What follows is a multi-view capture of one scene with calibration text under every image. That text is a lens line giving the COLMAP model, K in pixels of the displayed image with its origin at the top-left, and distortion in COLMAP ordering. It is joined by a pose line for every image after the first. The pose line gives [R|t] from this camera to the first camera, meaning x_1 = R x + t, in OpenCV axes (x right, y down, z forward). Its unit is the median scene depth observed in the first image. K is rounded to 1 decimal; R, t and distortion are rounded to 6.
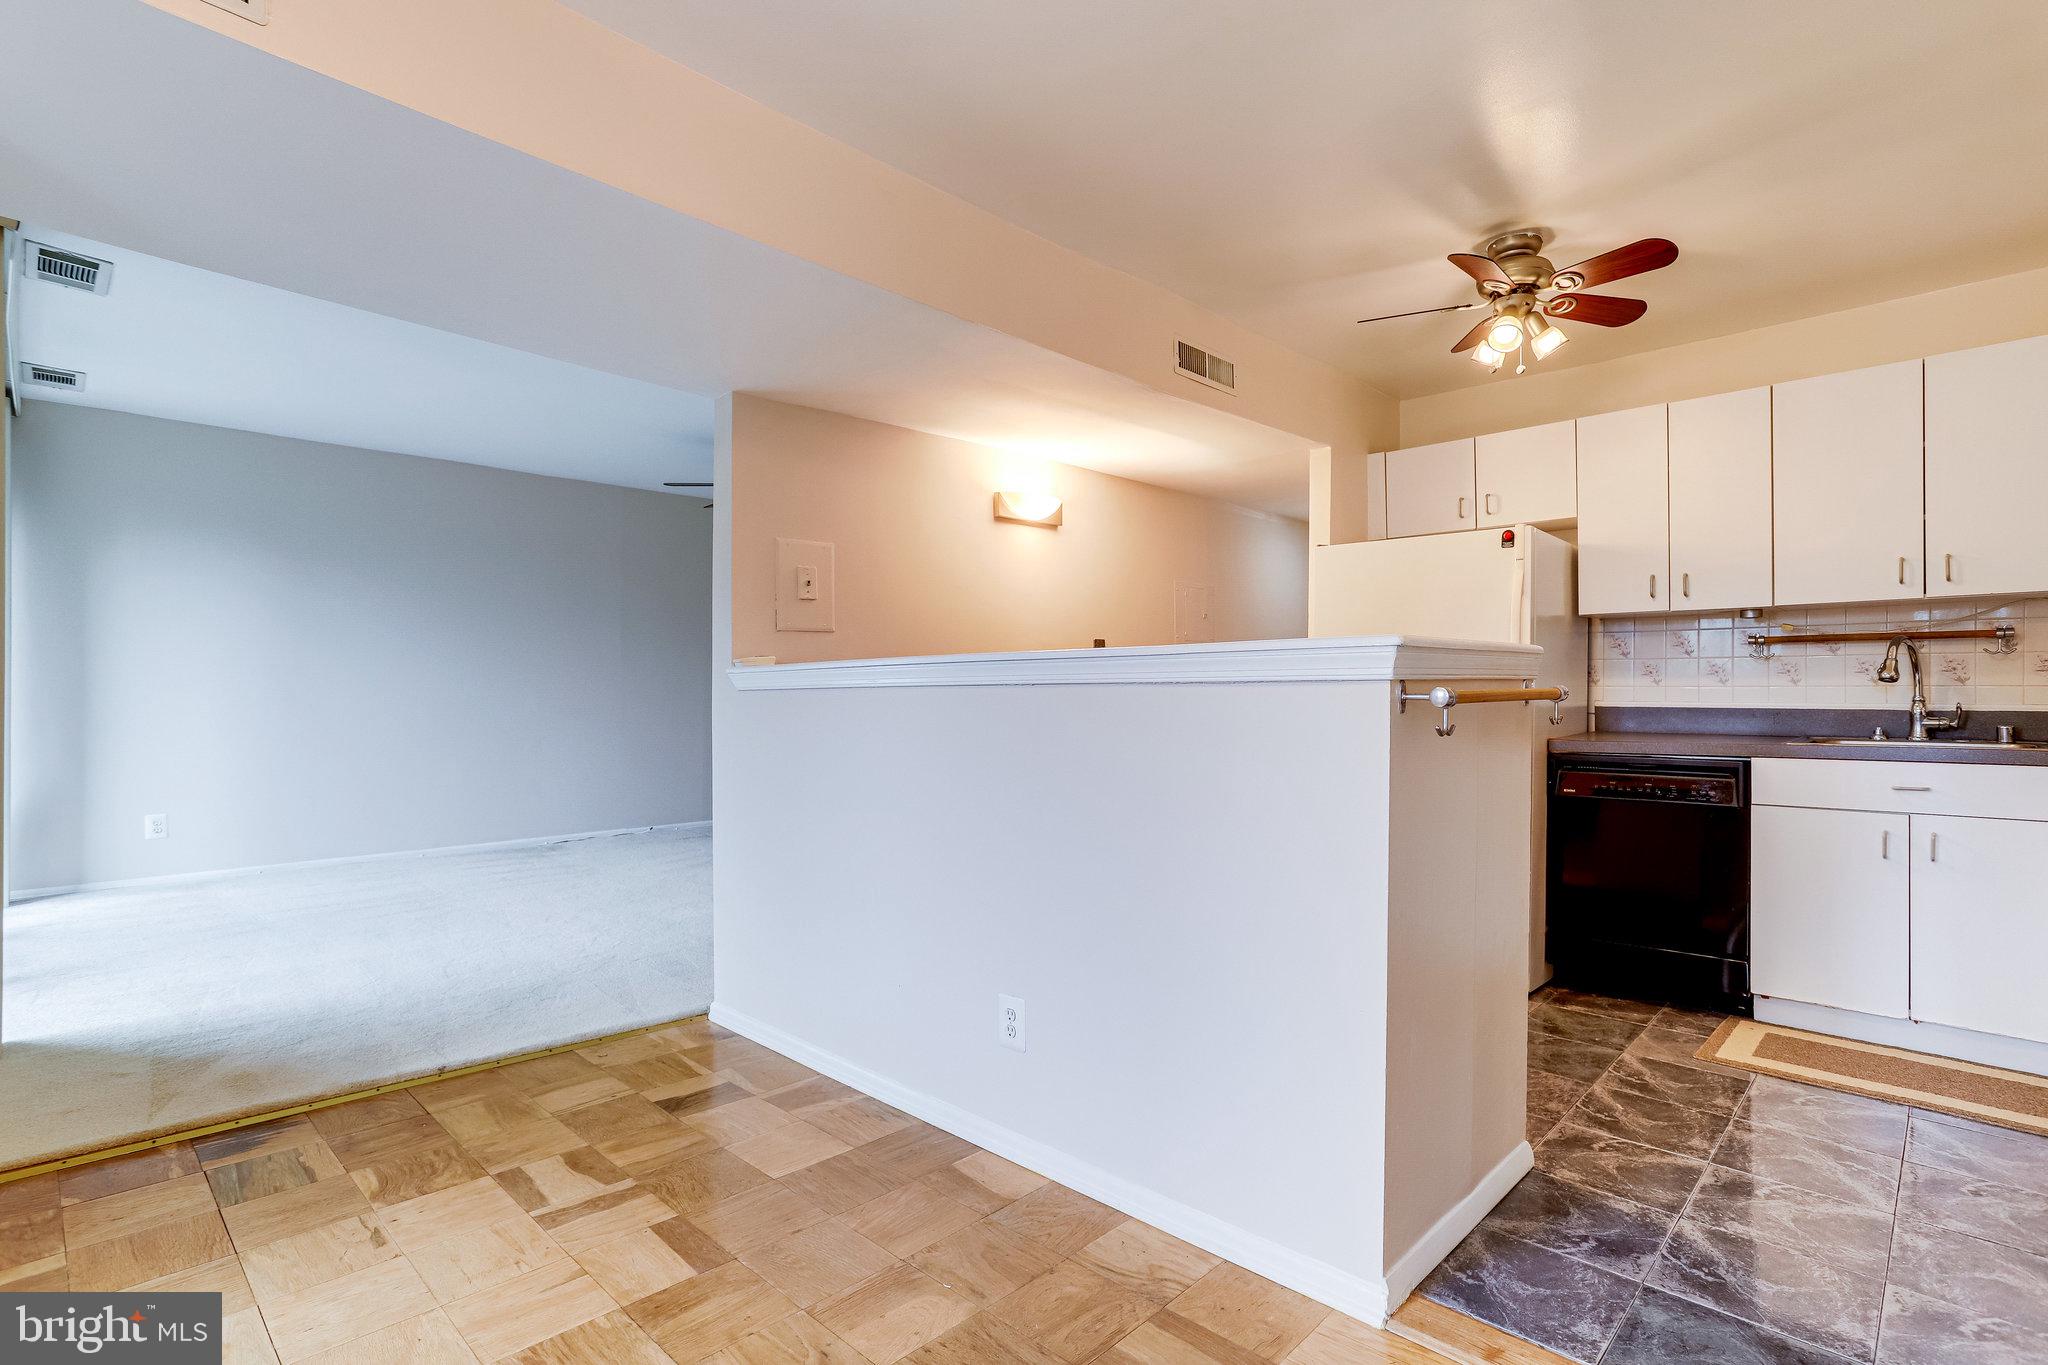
lens RADIAL K [[978.9, 0, 1013.6], [0, 978.9, 688.6], [0, 0, 1]] dist [-0.044548, 0.021586]
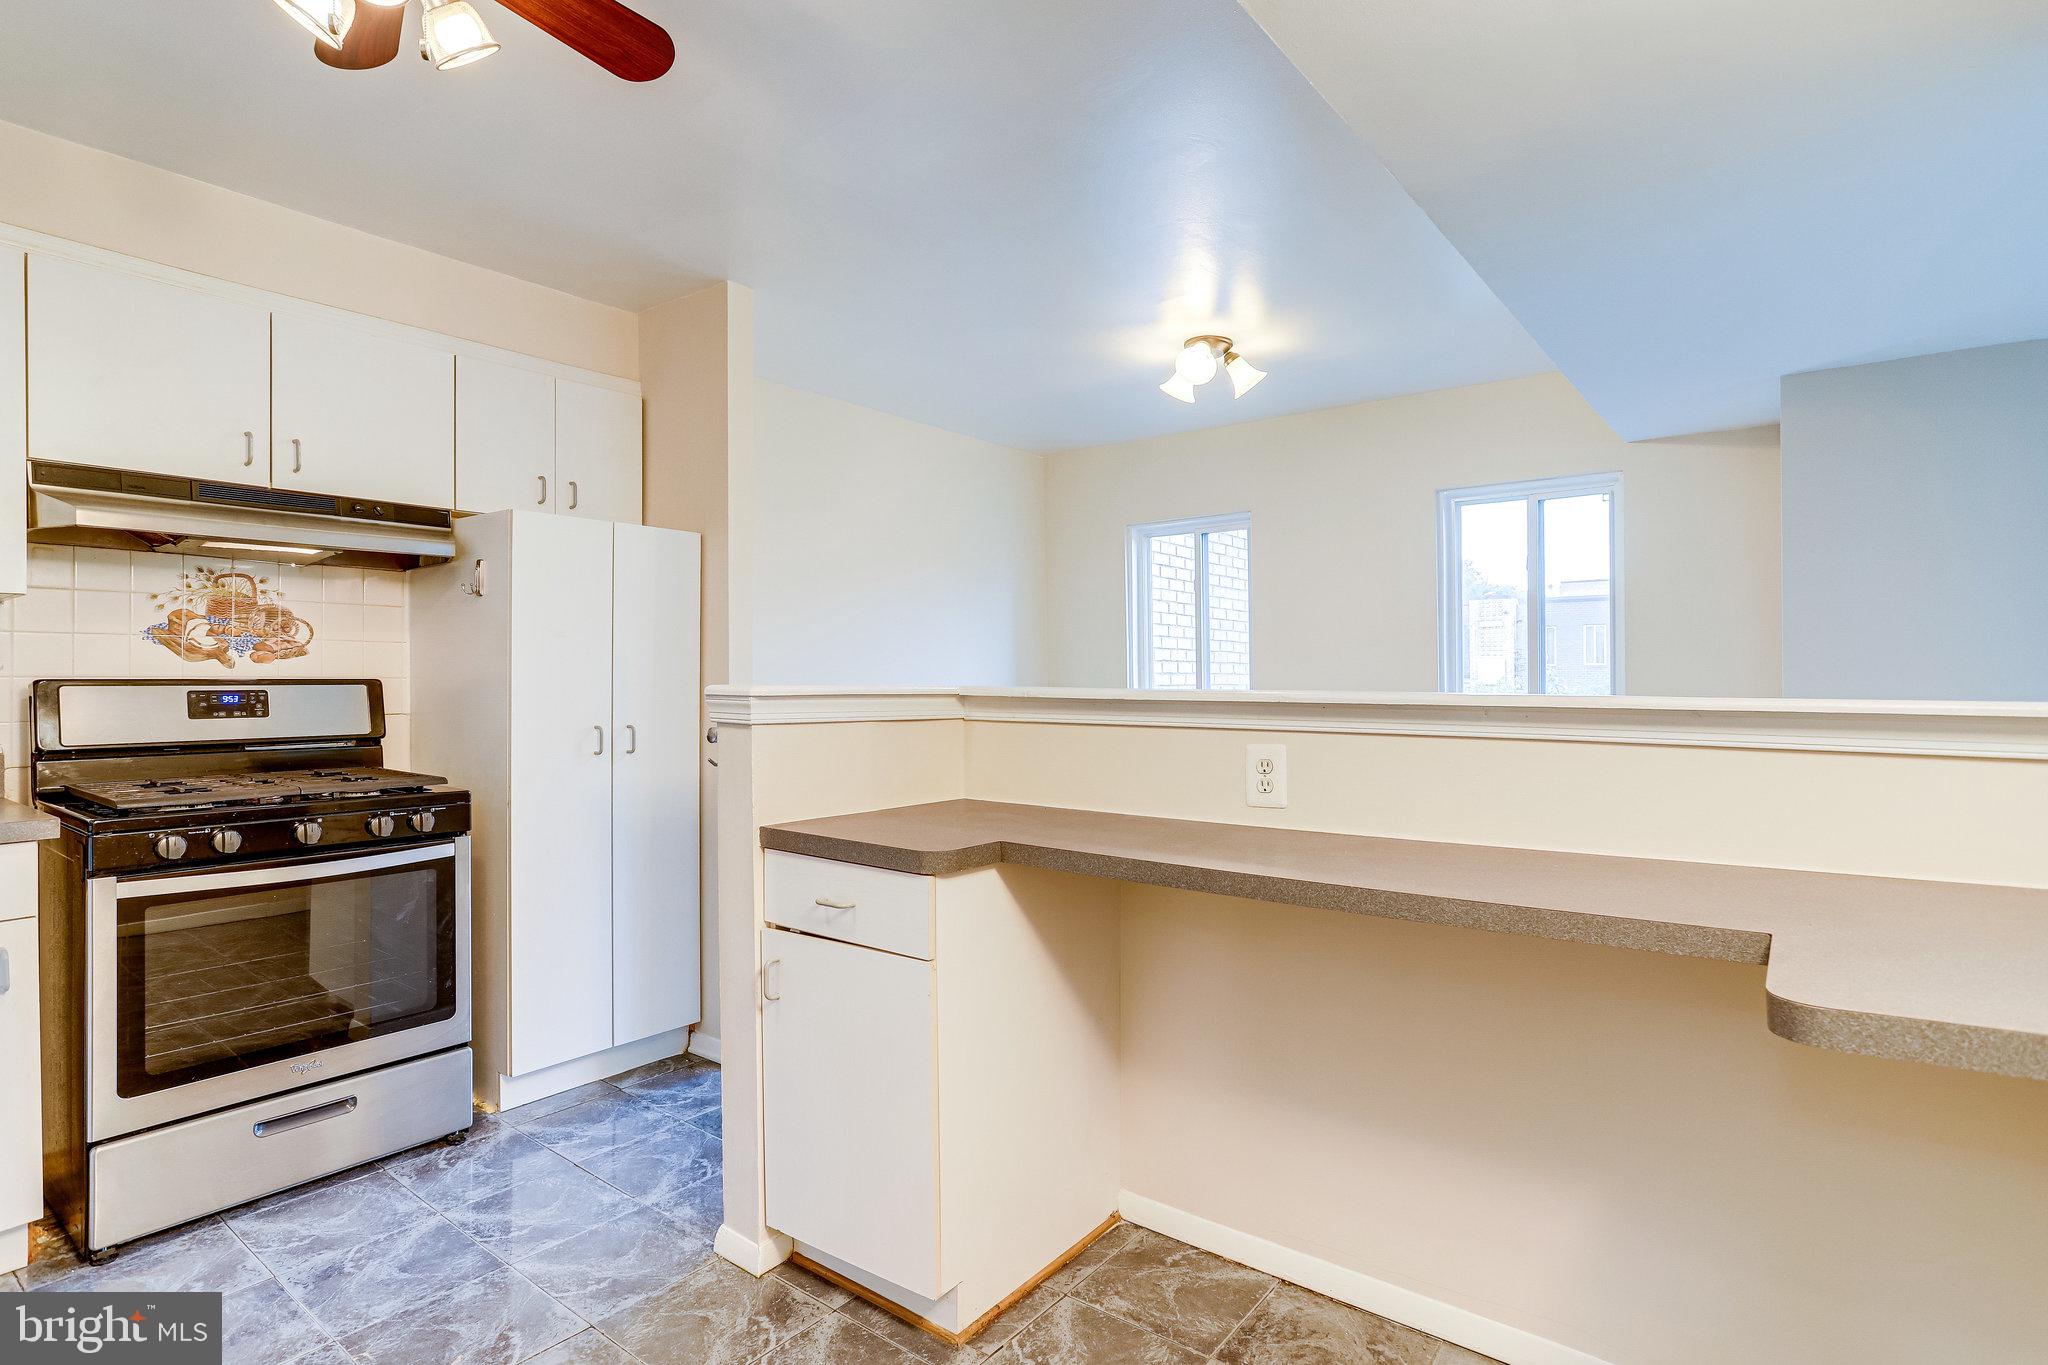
lens RADIAL K [[1007.8, 0, 1017.7], [0, 1007.8, 665.5], [0, 0, 1]] dist [-0.055222, 0.038967]
pose [[-0.991593, -0.004951, -0.129304, 0.267582], [-0.002842, 0.999860, -0.016492, -0.036234], [0.129367, -0.015986, -0.991468, 1.405542]]
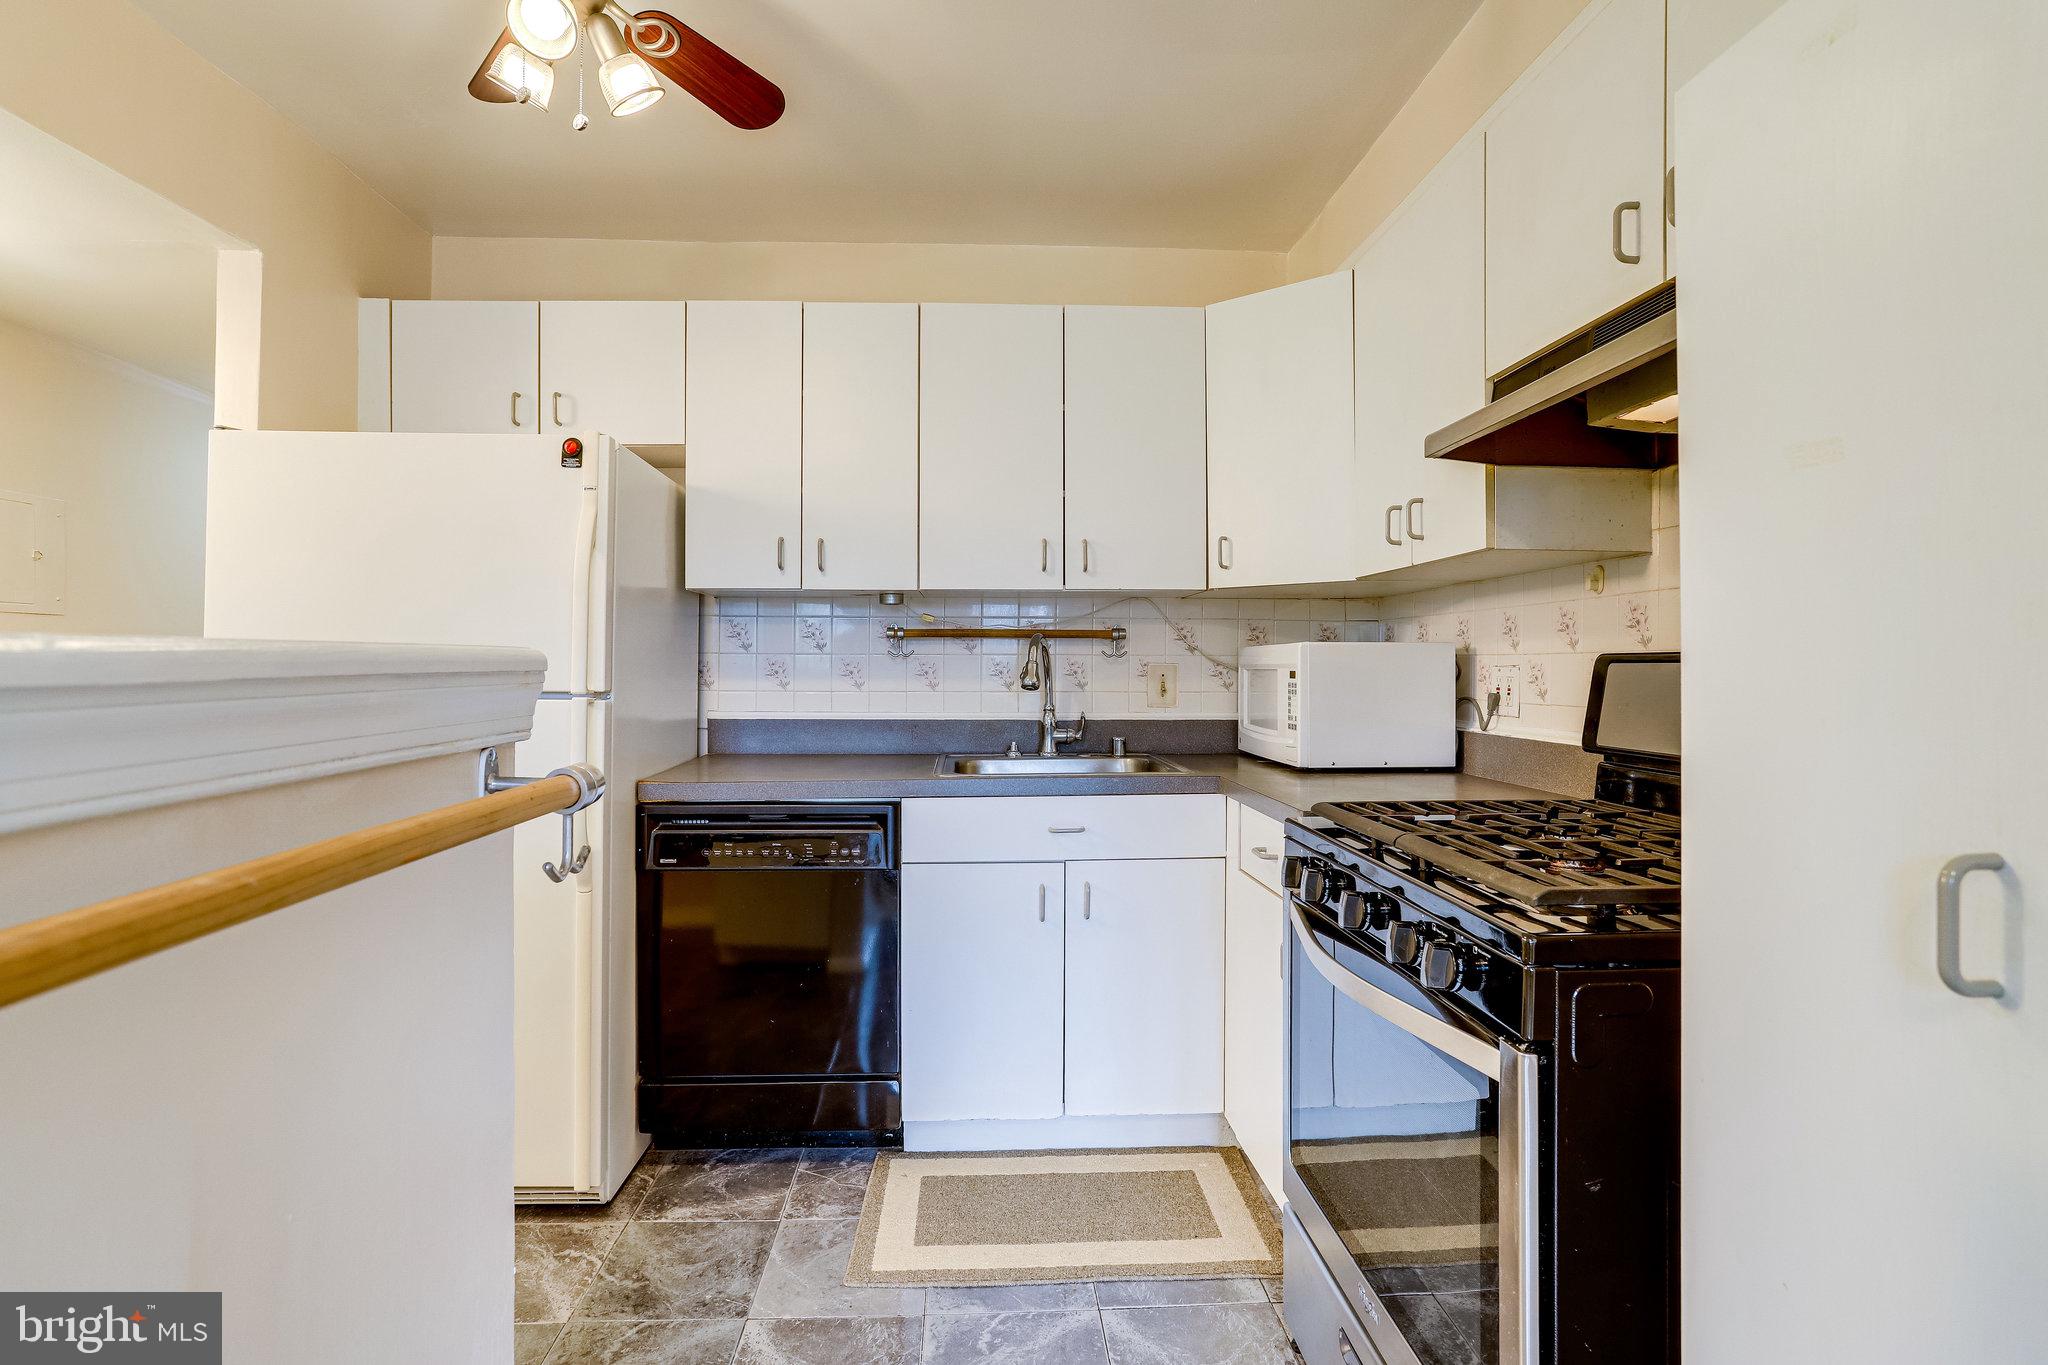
lens RADIAL K [[1007.8, 0, 1017.7], [0, 1007.8, 665.5], [0, 0, 1]] dist [-0.055222, 0.038967]
pose [[0.675217, 0.001573, 0.737617, 0.269455], [-0.003746, 0.999992, 0.001297, -0.028934], [-0.737610, -0.003639, 0.675218, 0.425014]]
